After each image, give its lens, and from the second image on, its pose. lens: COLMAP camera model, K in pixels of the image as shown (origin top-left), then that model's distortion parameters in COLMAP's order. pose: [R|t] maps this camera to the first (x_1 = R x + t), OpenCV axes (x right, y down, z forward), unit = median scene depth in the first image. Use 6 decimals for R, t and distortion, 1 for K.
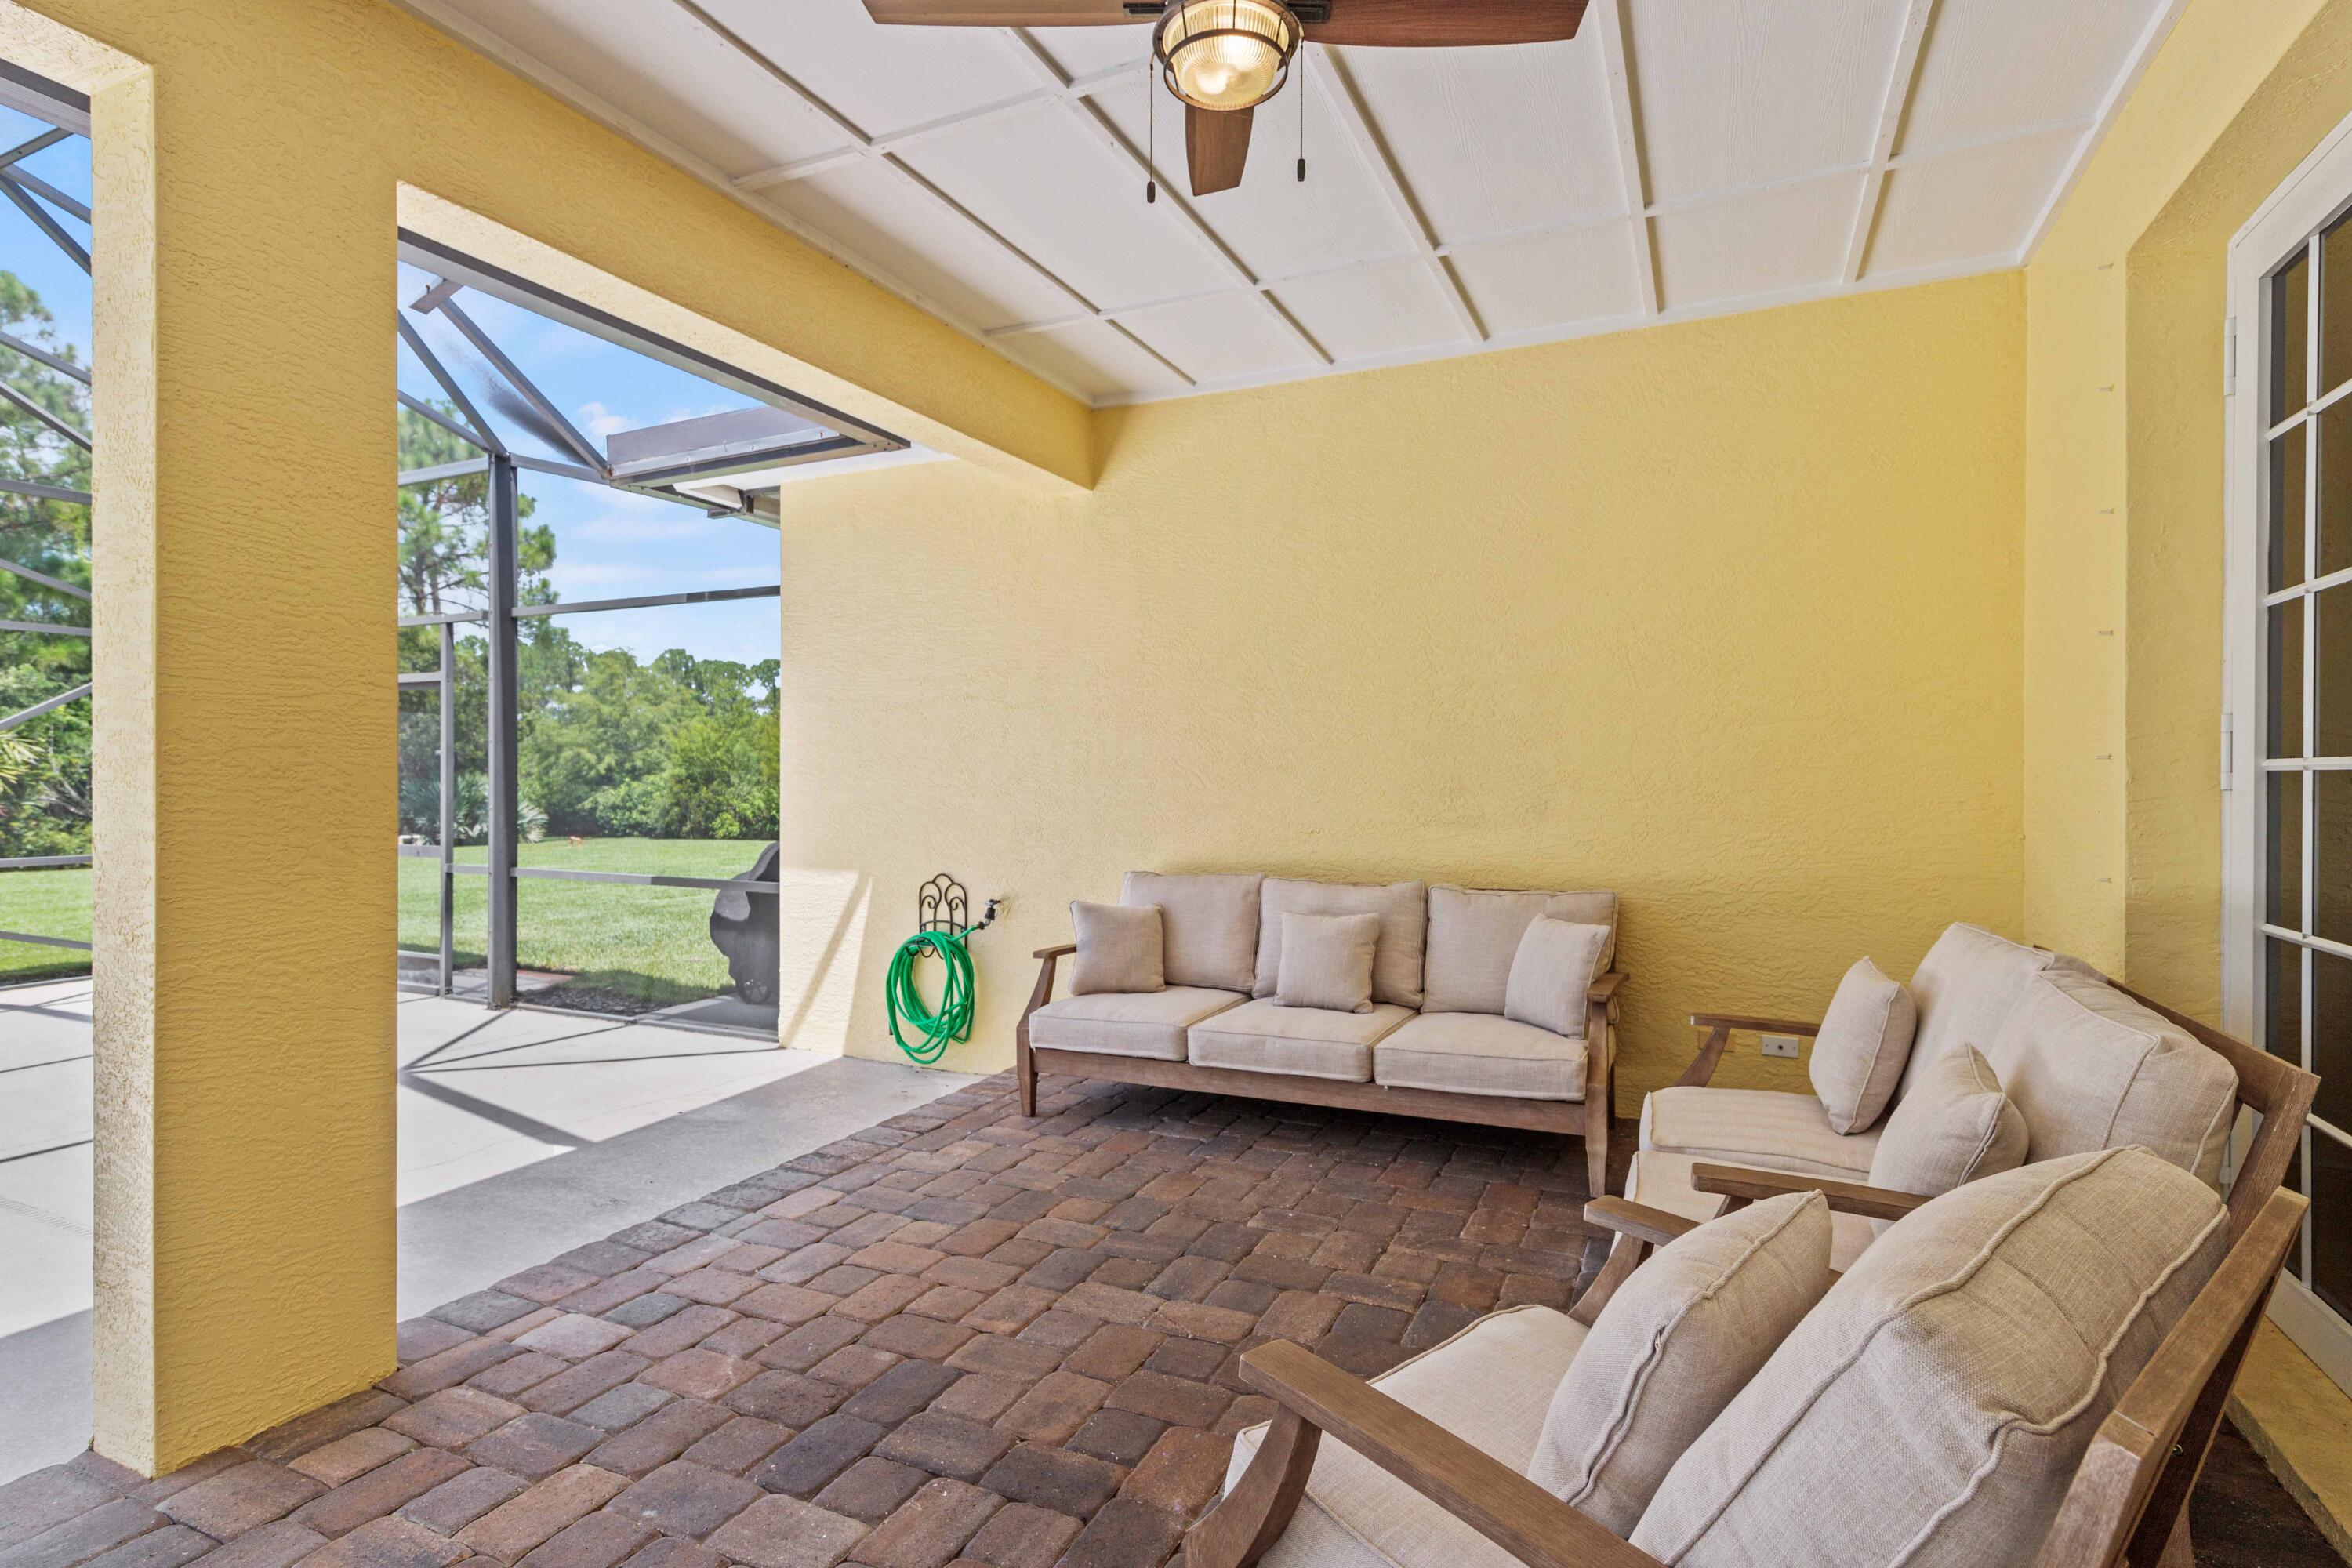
lens RADIAL K [[1132.3, 0, 1178.1], [0, 1132.3, 775.2], [0, 0, 1]] dist [-0.000671, -0.000108]
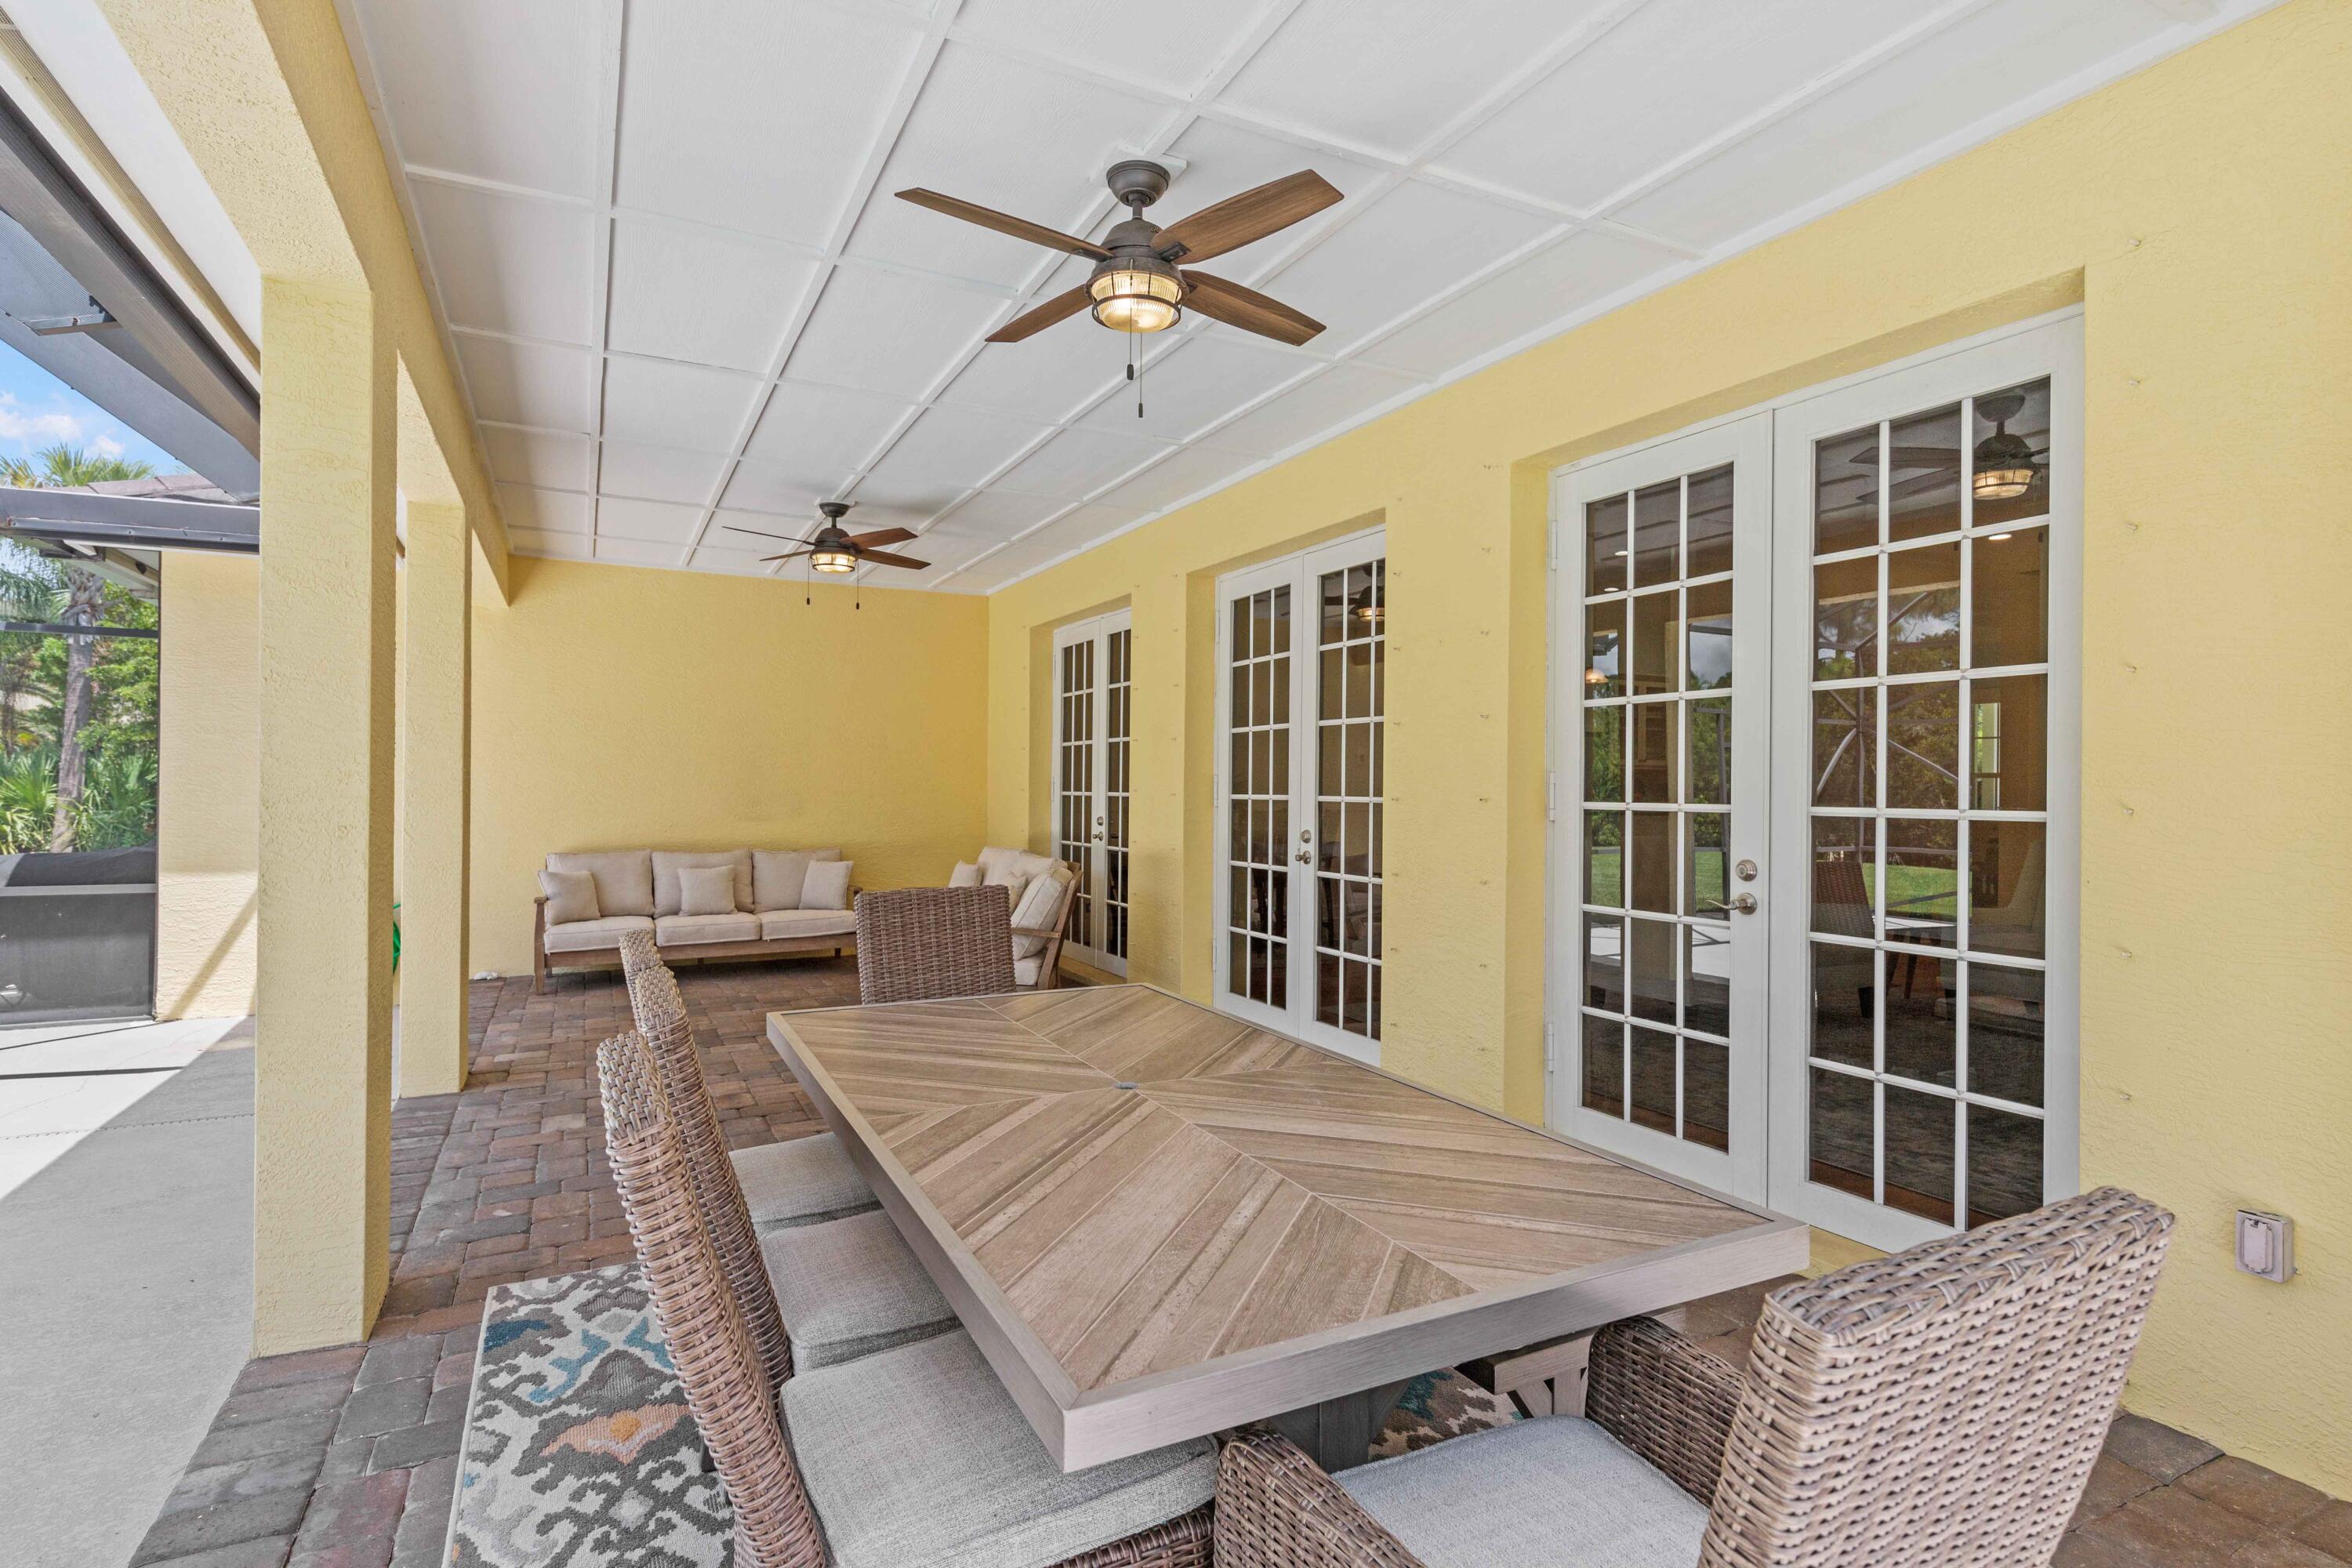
lens RADIAL K [[1187.9, 0, 1177.8], [0, 1187.9, 783.8], [0, 0, 1]] dist [-0.006658, 0.001981]
pose [[0.613464, 0.005703, 0.789702, -0.959365], [-0.006039, 0.999979, -0.002530, -0.017402], [-0.789700, -0.003217, 0.613485, -0.852268]]
